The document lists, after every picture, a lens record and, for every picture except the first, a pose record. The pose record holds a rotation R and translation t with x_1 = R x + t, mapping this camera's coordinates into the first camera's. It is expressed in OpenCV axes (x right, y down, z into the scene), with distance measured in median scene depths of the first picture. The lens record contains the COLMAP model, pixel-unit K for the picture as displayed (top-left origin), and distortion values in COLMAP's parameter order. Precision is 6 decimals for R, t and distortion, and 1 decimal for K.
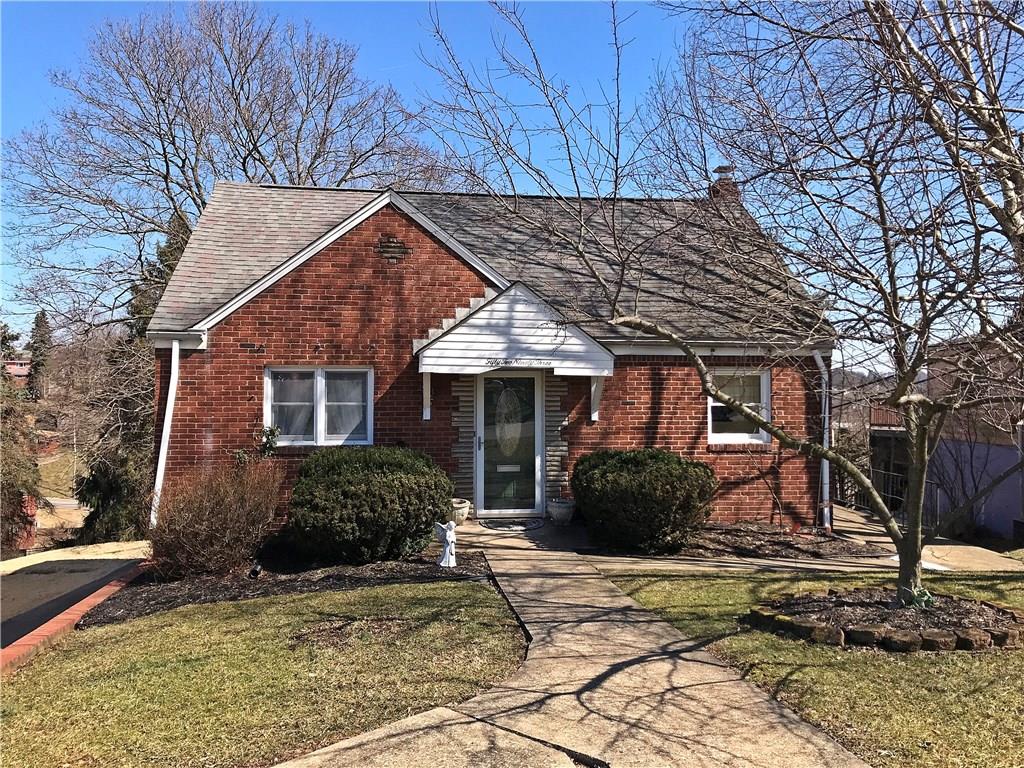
lens RADIAL K [[763.6, 0, 512.0], [0, 763.6, 384.0], [0, 0, 1]] dist [0.116704, -0.167395]
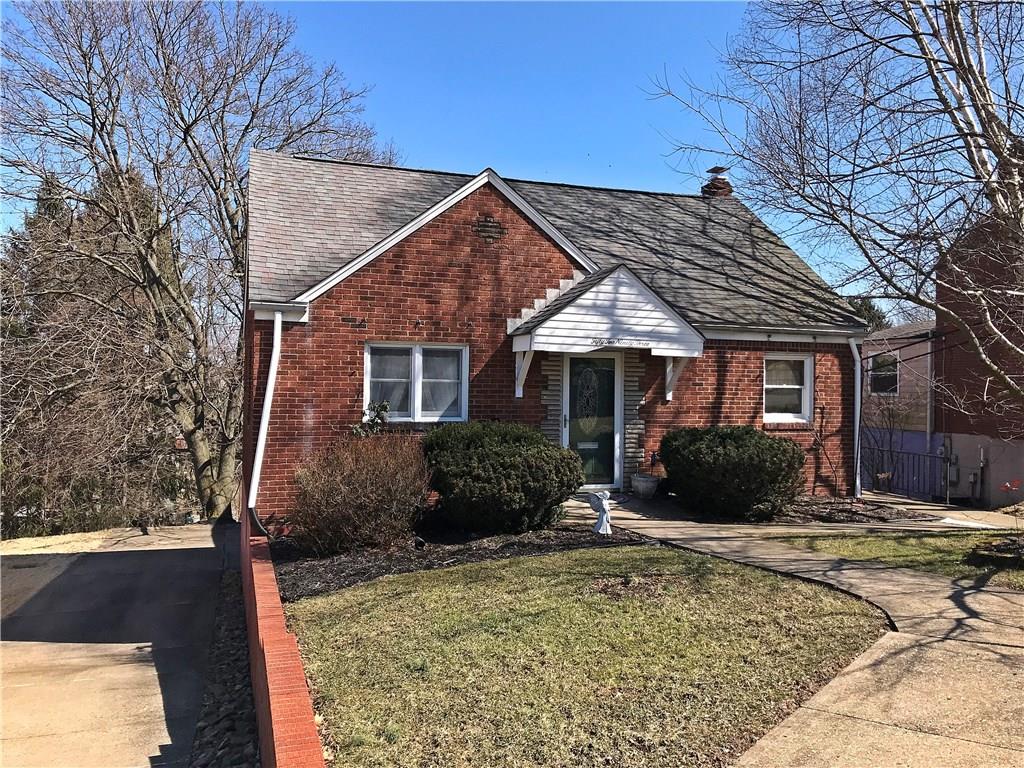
lens RADIAL K [[763.6, 0, 512.0], [0, 763.6, 384.0], [0, 0, 1]] dist [0.116704, -0.167395]
pose [[0.982612, 0.011790, 0.185298, -0.311552], [-0.013447, 0.999880, 0.007689, 0.021059], [-0.185185, -0.010047, 0.982652, -0.000142]]
